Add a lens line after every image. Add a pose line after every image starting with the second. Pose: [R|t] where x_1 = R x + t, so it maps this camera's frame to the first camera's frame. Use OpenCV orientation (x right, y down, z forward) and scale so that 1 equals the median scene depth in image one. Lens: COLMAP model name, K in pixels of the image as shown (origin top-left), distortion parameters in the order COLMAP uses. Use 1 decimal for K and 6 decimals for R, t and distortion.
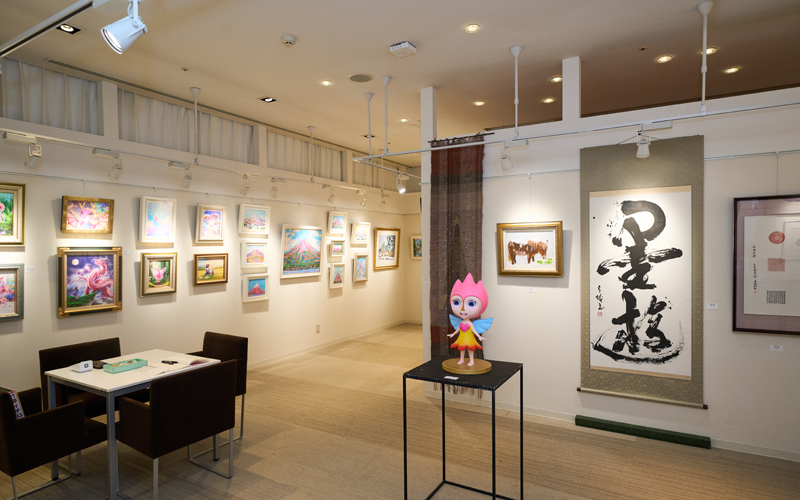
lens RADIAL K [[452.7, 0, 400.0], [0, 452.7, 249.8], [0, 0, 1]] dist [-0.003092, -0.000141]
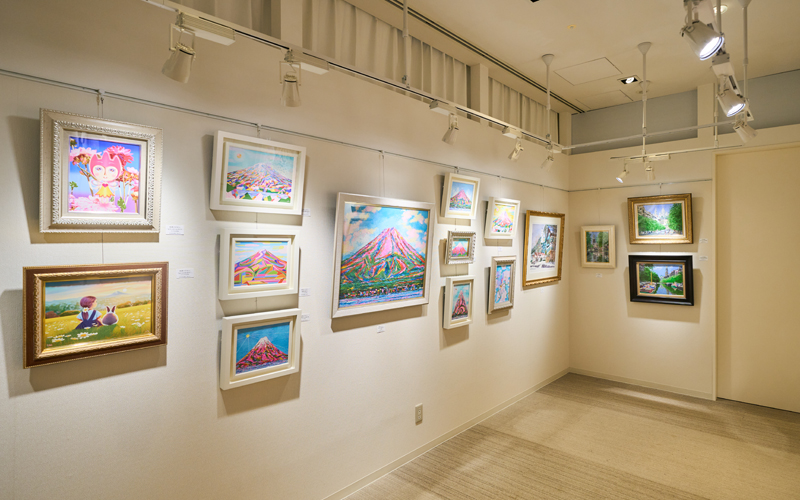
lens RADIAL K [[398.0, 0, 404.0], [0, 398.0, 245.7], [0, 0, 1]] dist [-0.006027, 0.000151]
pose [[0.968064, 0.012103, -0.250413, -0.099275], [-0.011170, 0.999924, 0.005148, -0.008157], [0.250456, -0.002187, 0.968126, 0.625543]]
